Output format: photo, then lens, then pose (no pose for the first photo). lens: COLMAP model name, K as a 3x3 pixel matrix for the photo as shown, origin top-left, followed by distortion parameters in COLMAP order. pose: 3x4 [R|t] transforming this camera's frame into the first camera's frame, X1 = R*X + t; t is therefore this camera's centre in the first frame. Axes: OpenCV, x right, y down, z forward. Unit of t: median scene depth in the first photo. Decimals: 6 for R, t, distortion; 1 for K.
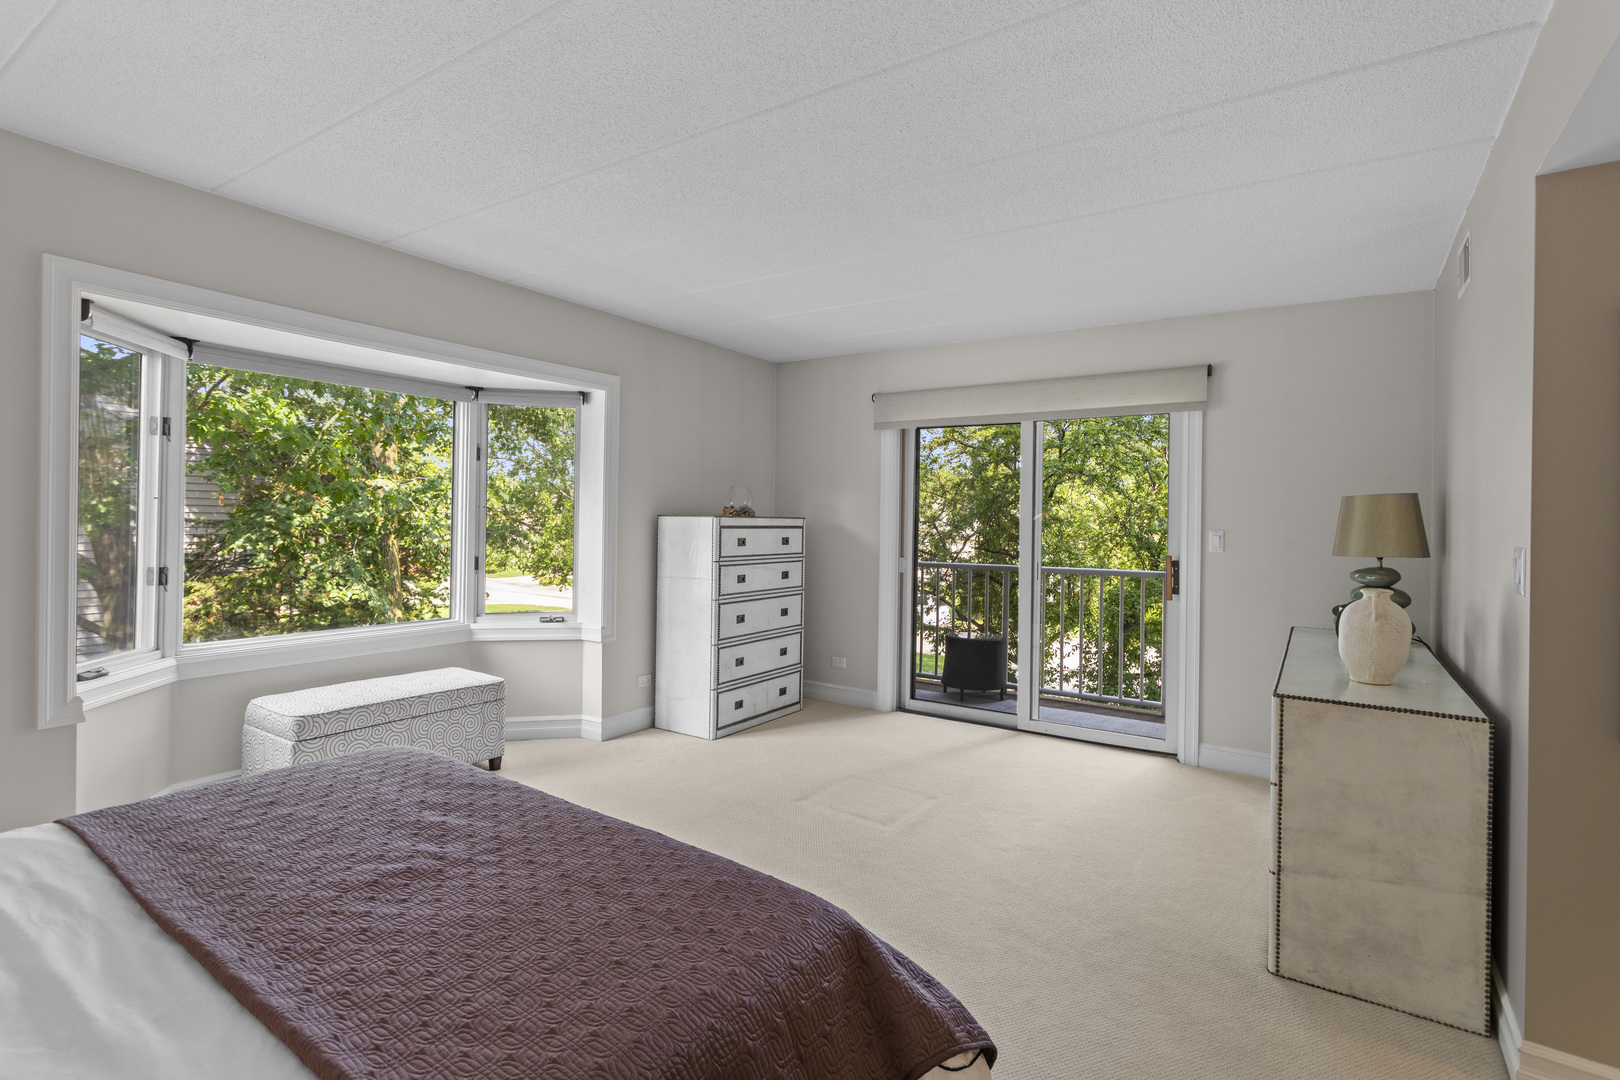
lens RADIAL K [[773.5, 0, 806.8], [0, 773.5, 529.5], [0, 0, 1]] dist [0.003369, 0.000908]
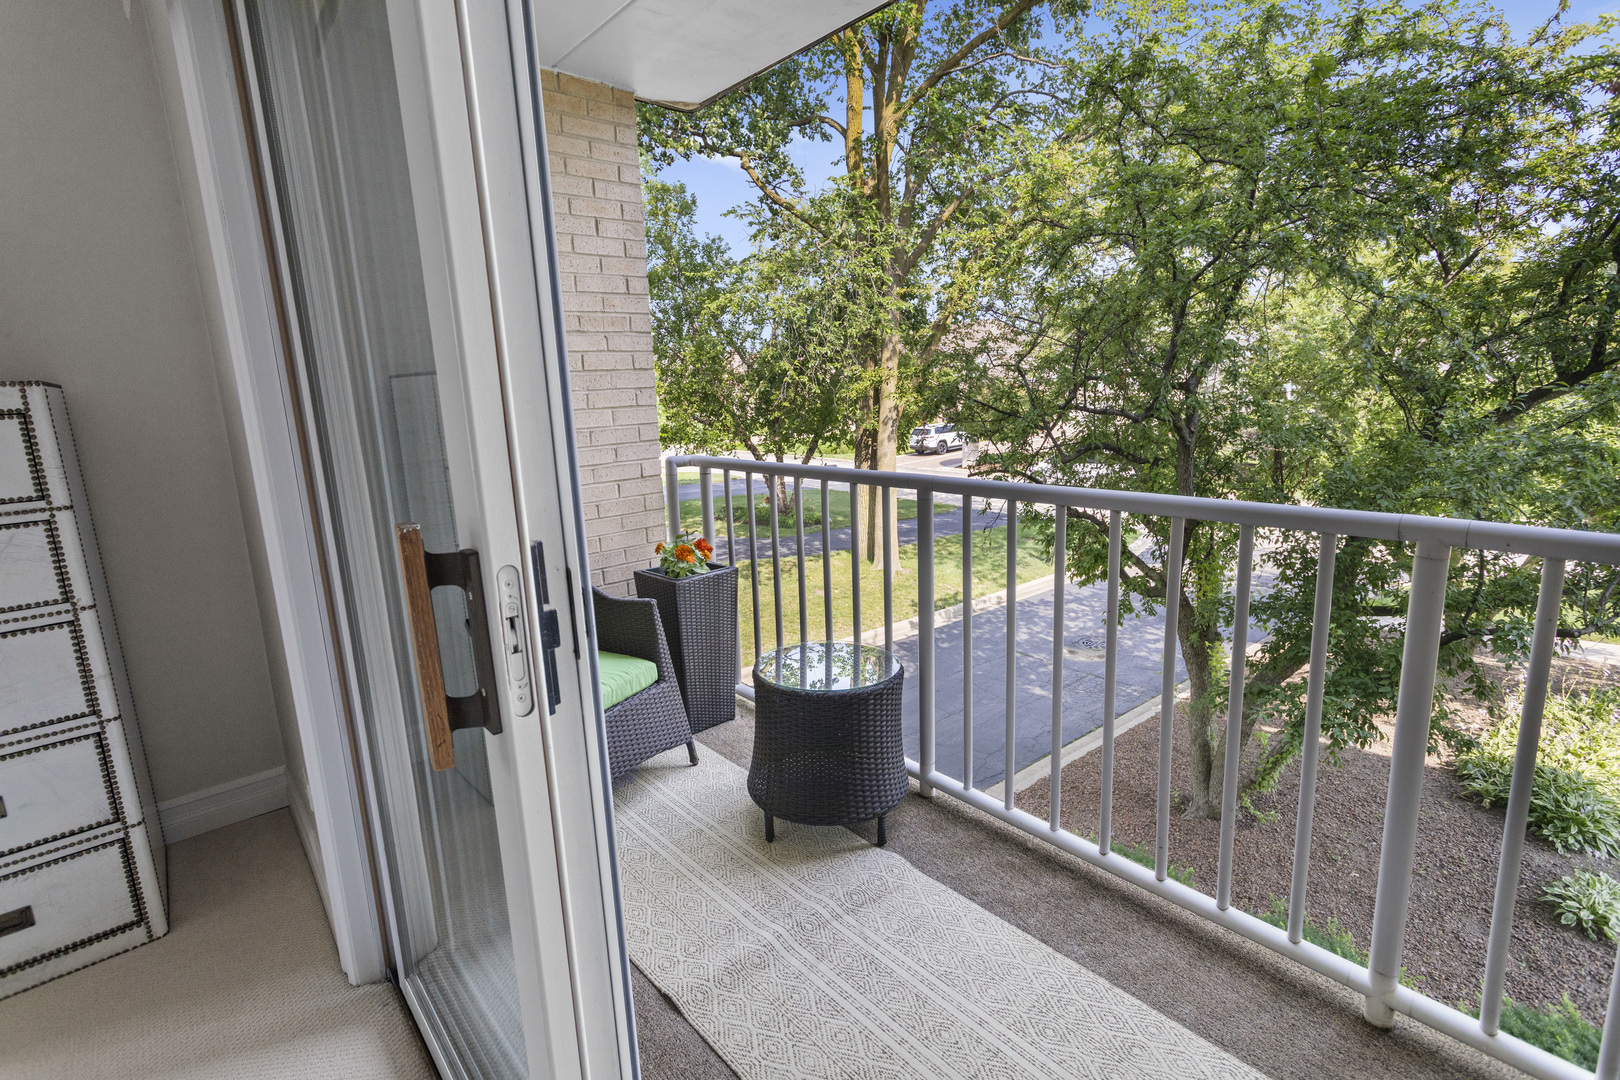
lens RADIAL K [[773.5, 0, 811.4], [0, 773.5, 534.4], [0, 0, 1]] dist [0.003369, 0.000908]
pose [[0.965804, -0.002170, -0.259263, 0.193587], [0.051533, 0.981620, 0.183755, 0.001802], [0.254099, -0.190832, 0.948165, 0.403498]]
